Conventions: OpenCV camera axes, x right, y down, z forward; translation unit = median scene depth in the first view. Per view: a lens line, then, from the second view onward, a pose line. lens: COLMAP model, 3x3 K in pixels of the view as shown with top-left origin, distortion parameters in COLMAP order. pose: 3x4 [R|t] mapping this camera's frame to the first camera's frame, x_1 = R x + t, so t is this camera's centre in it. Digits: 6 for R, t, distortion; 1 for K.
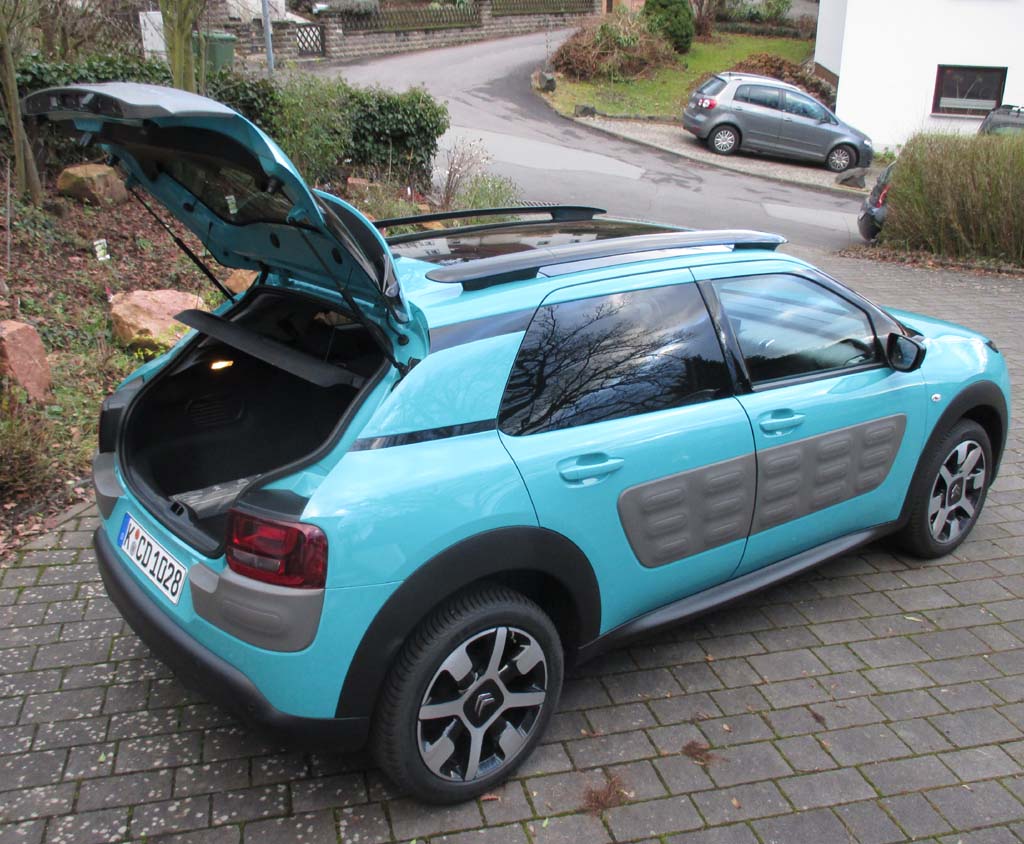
lens RADIAL K [[1062.7, 0, 512.0], [0, 1062.7, 422.0], [0, 0, 1]] dist [-0.042157, 0.006390]
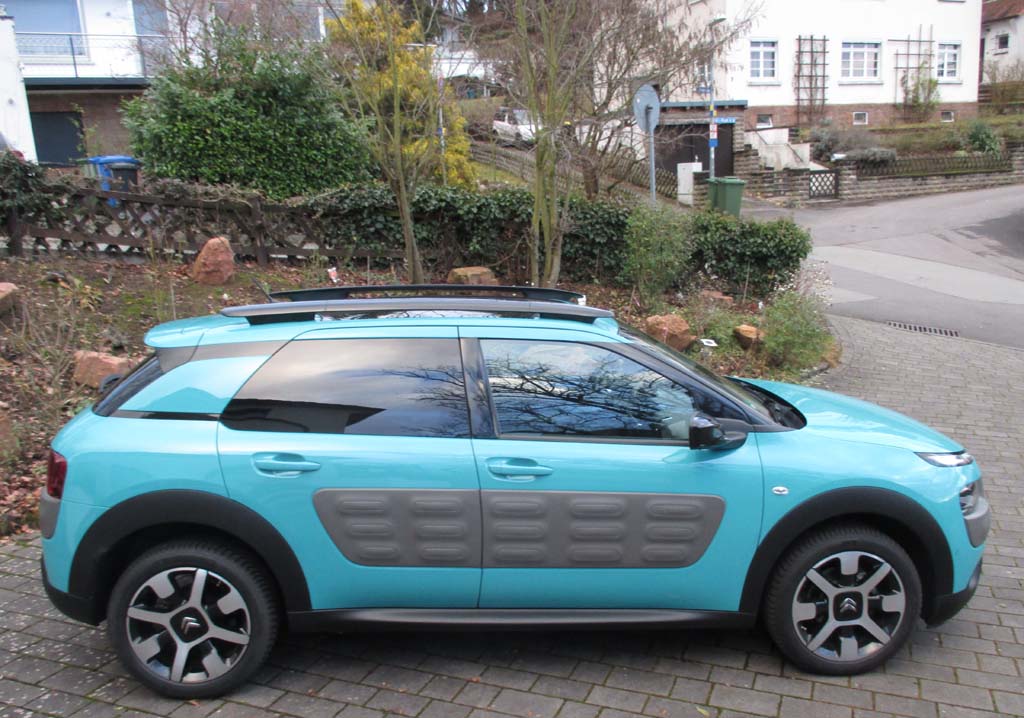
lens RADIAL K [[939.6, 0, 513.8], [0, 939.6, 386.4], [0, 0, 1]] dist [-0.044950, 0.001788]
pose [[0.820161, 0.097747, -0.563720, 0.674513], [-0.177504, 0.980151, -0.088297, 0.001840], [0.543900, 0.172481, 0.821233, 0.150067]]
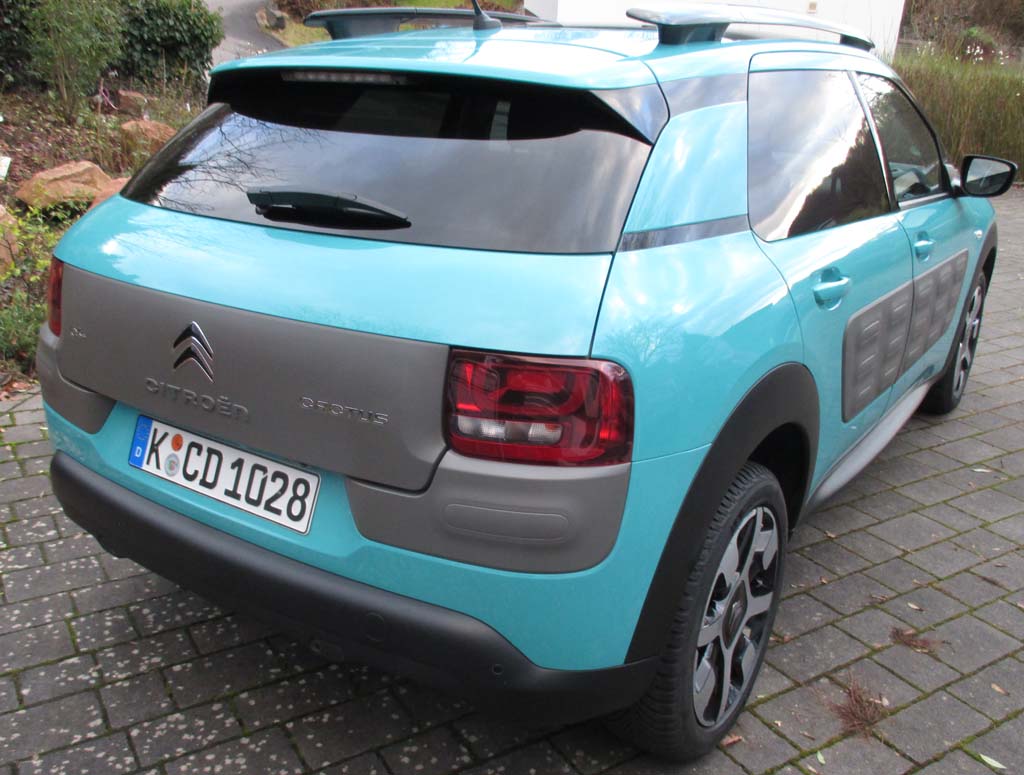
lens RADIAL K [[992.9, 0, 515.4], [0, 992.9, 420.1], [0, 0, 1]] dist [-0.019146, -0.013582]
pose [[0.953929, -0.095660, 0.284373, -0.253974], [0.082890, 0.994948, 0.056636, 0.058429], [-0.288354, -0.030455, 0.957039, 0.283462]]
